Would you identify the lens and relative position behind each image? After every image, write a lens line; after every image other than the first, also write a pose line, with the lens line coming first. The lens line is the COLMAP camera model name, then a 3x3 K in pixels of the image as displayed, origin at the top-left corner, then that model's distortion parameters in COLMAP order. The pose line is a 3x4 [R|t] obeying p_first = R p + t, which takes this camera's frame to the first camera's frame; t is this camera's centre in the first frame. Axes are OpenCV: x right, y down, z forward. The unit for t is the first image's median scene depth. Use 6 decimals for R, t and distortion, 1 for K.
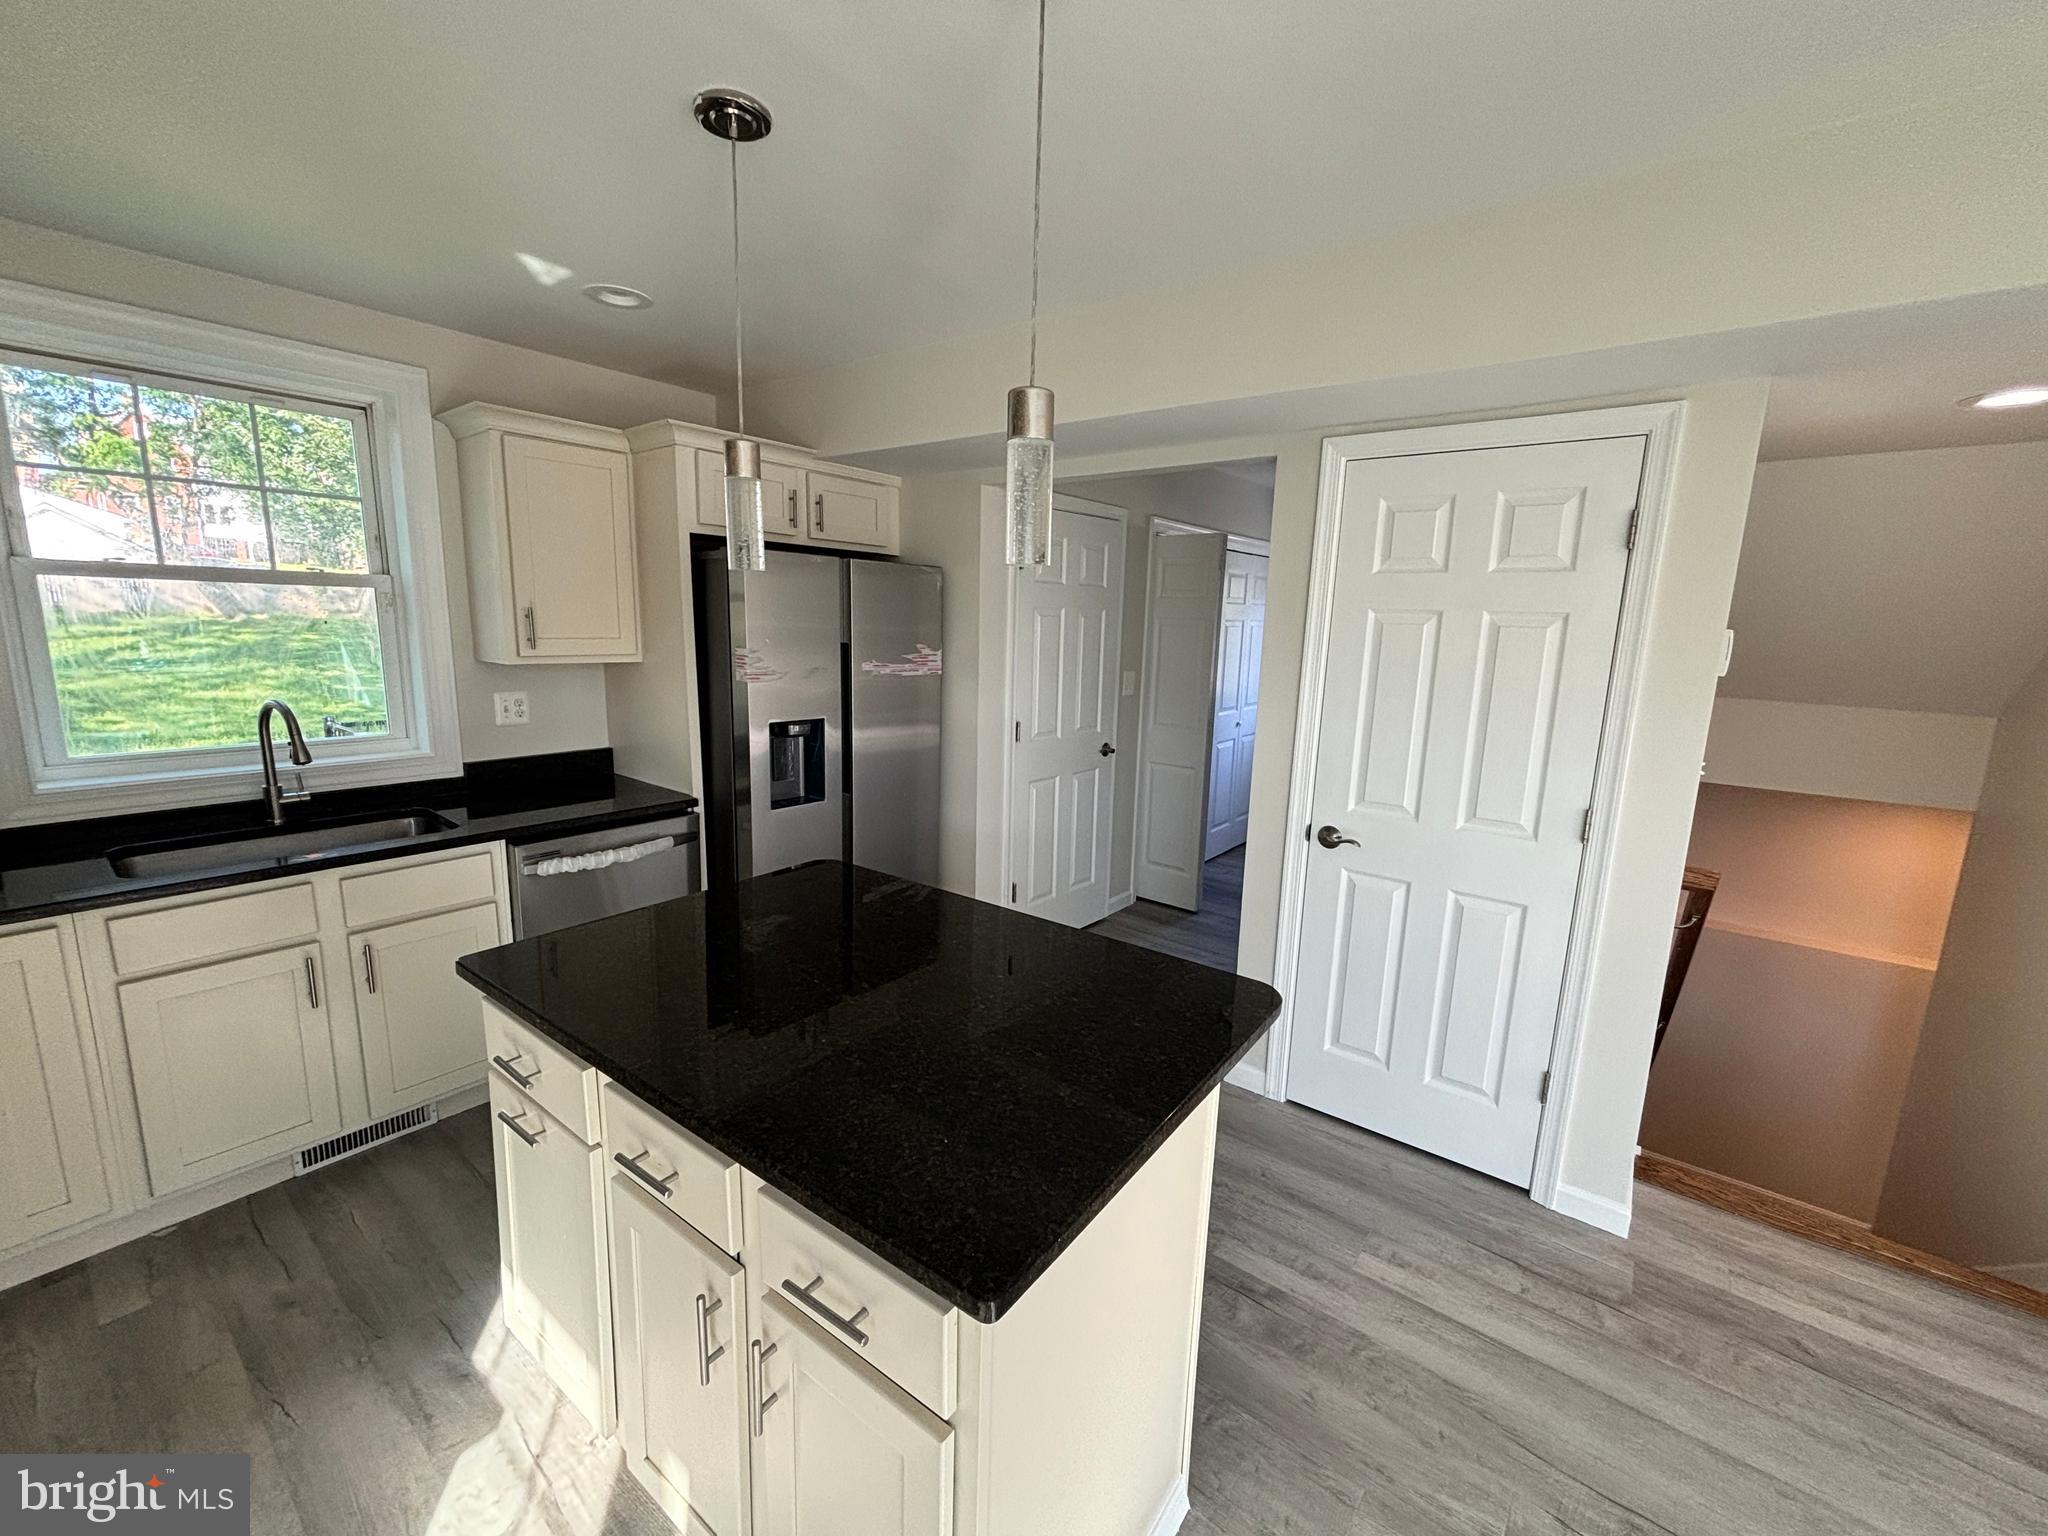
lens RADIAL K [[833.2, 0, 1024.0], [0, 833.2, 768.0], [0, 0, 1]] dist [-0.002144, 0.000369]
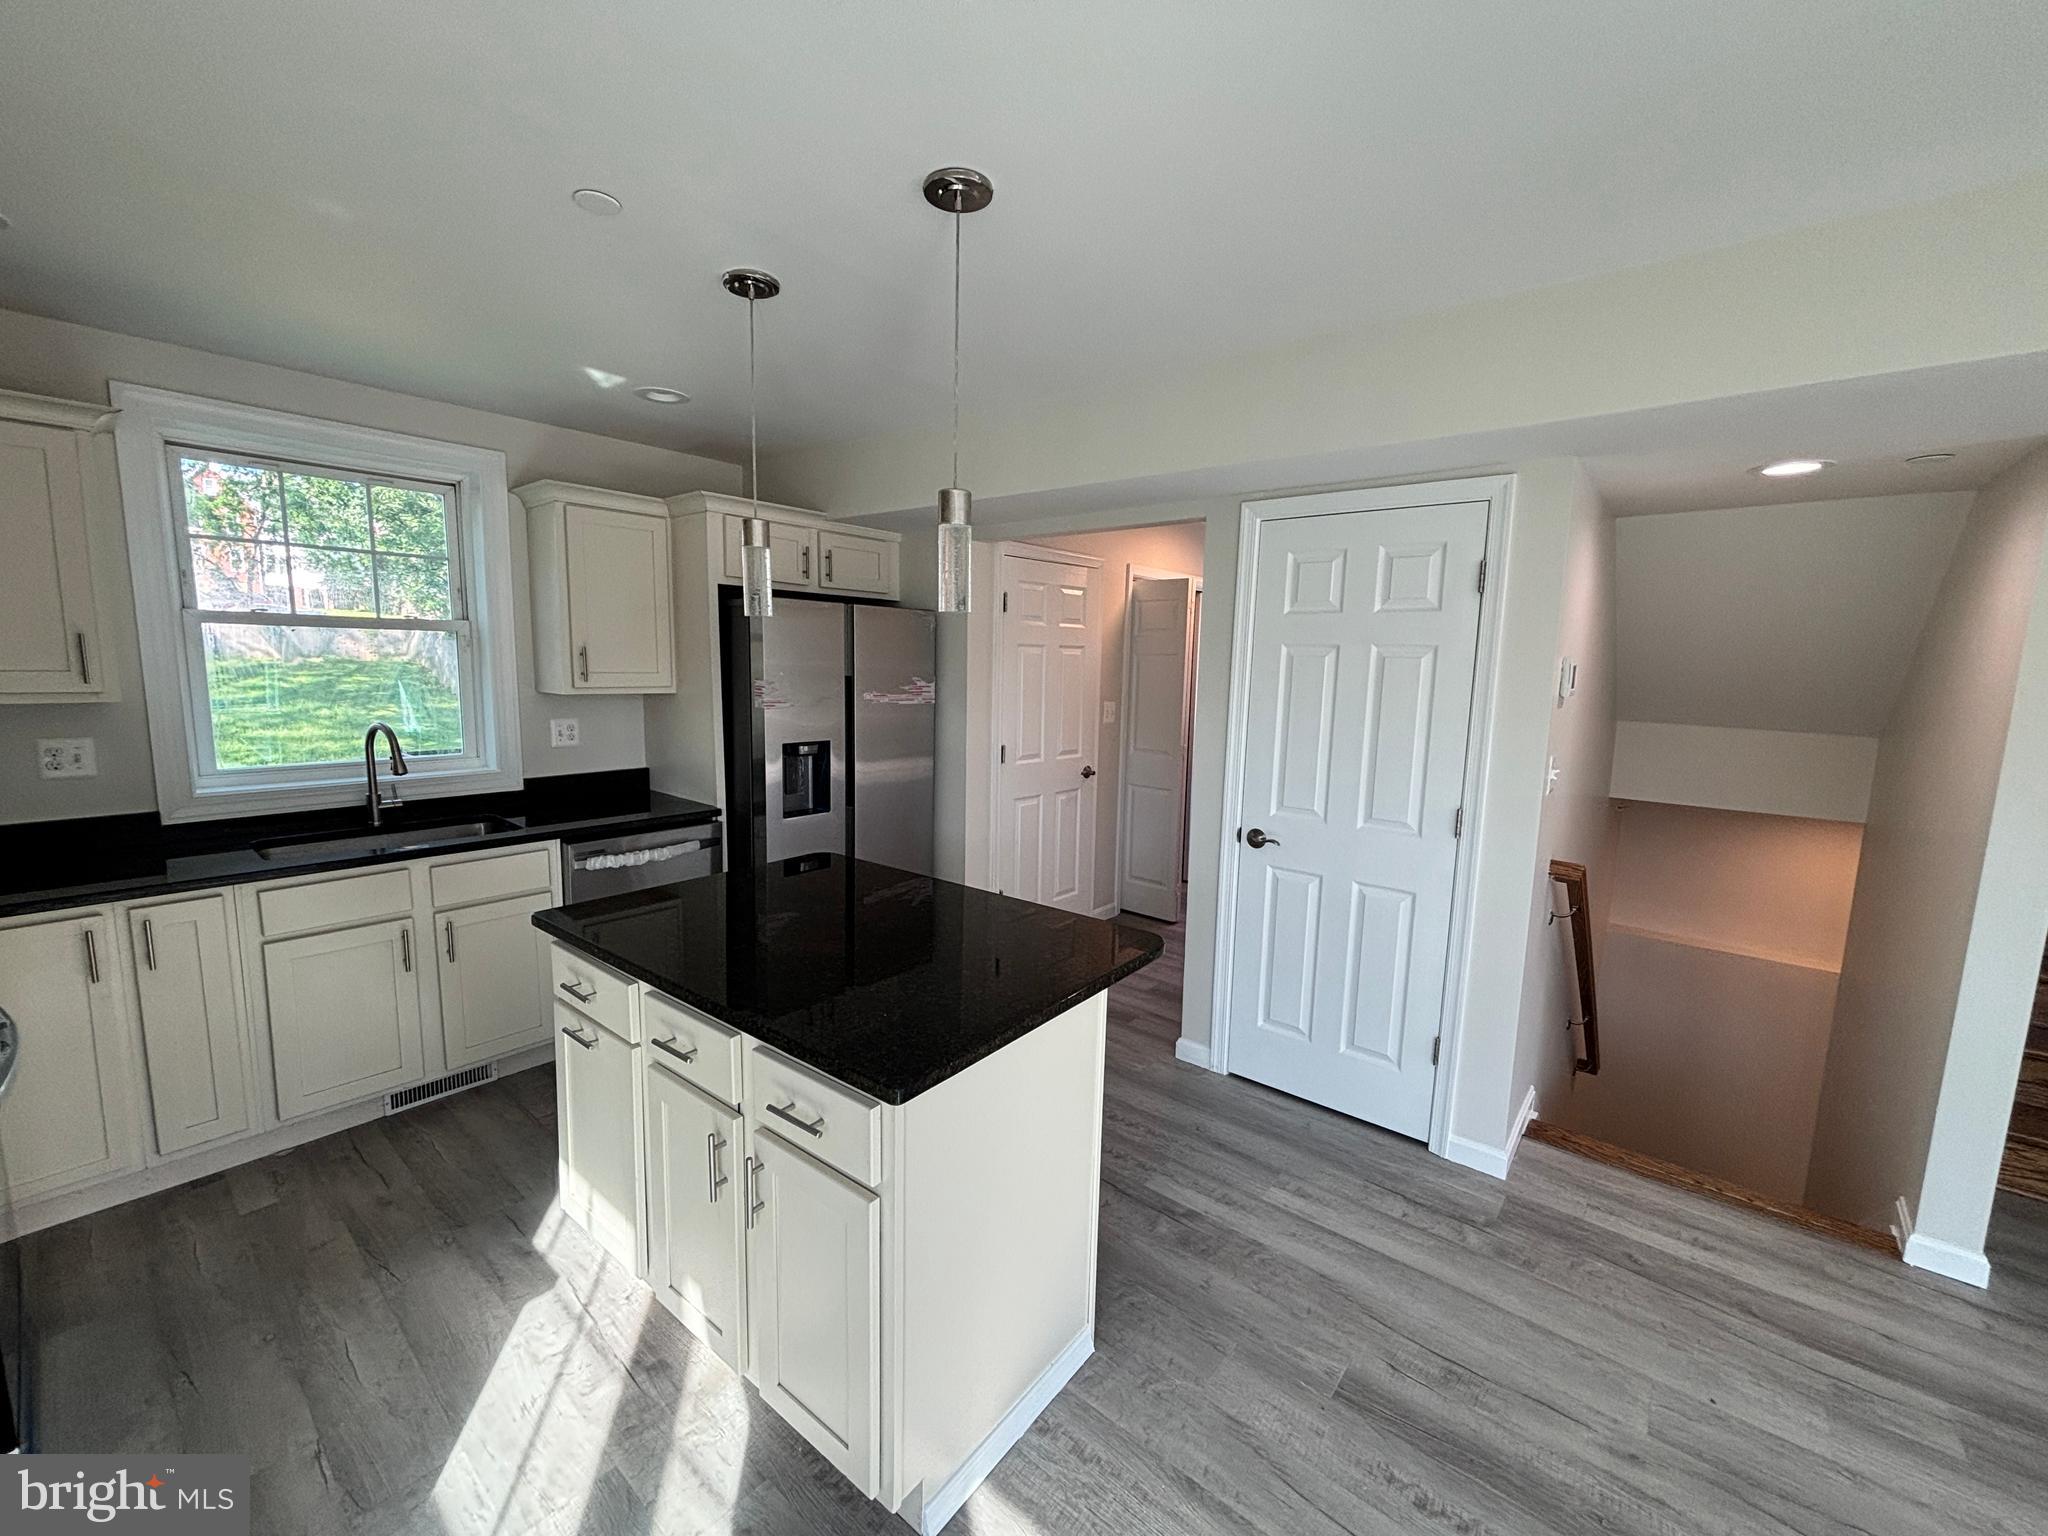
lens RADIAL K [[828.7, 0, 1024.0], [0, 828.7, 768.0], [0, 0, 1]] dist [-0.003528, -0.000327]
pose [[0.999596, -0.001698, -0.028360, 0.082999], [0.000408, 0.998967, -0.045436, 0.040982], [0.028408, 0.045406, 0.998565, -0.188415]]
